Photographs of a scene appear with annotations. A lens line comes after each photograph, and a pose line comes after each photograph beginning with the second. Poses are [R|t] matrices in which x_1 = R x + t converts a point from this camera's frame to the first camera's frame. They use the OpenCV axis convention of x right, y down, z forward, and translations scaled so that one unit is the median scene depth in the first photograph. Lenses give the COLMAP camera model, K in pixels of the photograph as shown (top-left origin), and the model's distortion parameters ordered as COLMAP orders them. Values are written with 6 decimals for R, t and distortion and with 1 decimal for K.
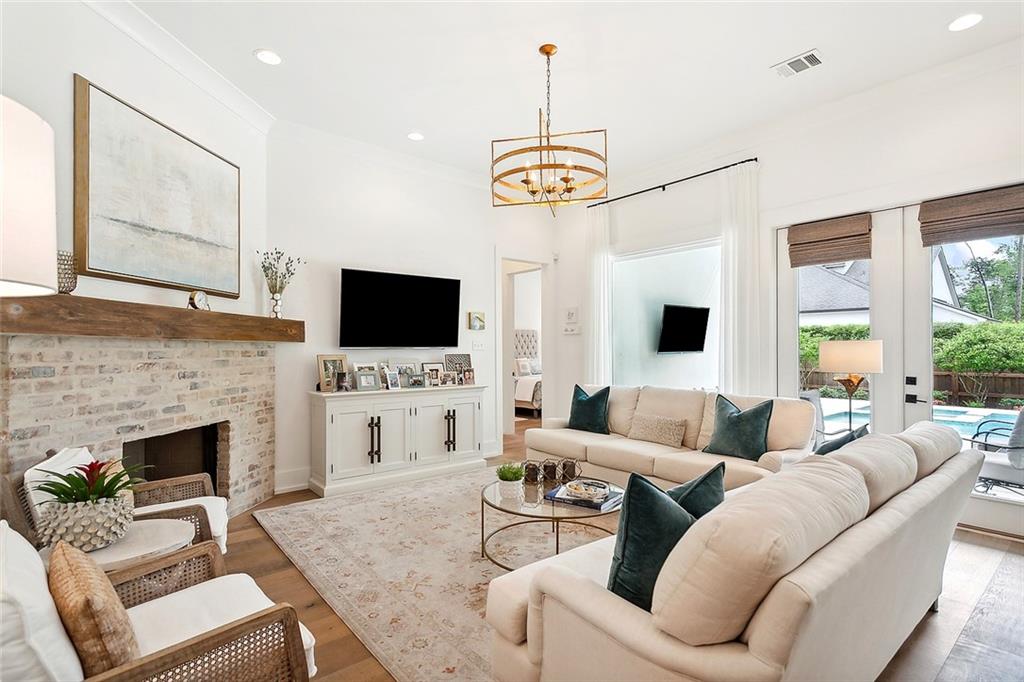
lens RADIAL K [[494.5, 0, 513.7], [0, 494.5, 339.5], [0, 0, 1]] dist [-0.011486, 0.001547]
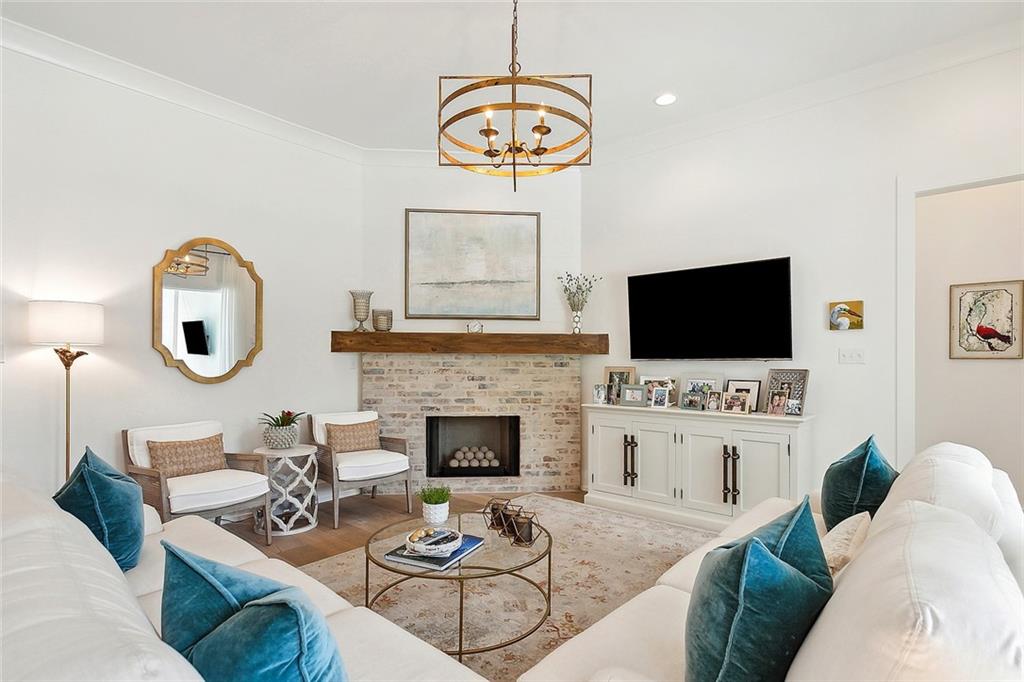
lens RADIAL K [[502.1, 0, 512.8], [0, 502.1, 362.9], [0, 0, 1]] dist [-0.018544, 0.000200]
pose [[0.168322, 0.002604, -0.985729, 0.737443], [0.014643, 0.999880, 0.005142, 0.019014], [0.985623, -0.015300, 0.168264, 0.787562]]
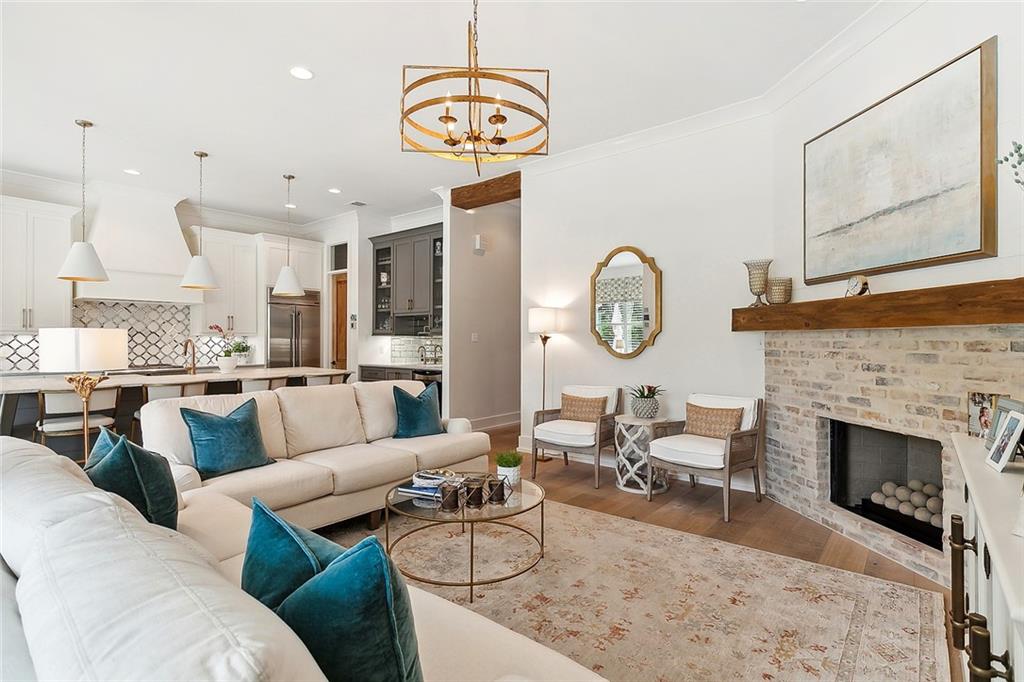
lens RADIAL K [[494.5, 0, 513.7], [0, 494.5, 339.5], [0, 0, 1]] dist [-0.011486, 0.001547]
pose [[-0.978873, 0.001987, -0.204458, 0.154865], [0.006258, 0.999775, -0.020245, 0.031609], [0.204372, -0.021097, -0.978666, 1.605432]]
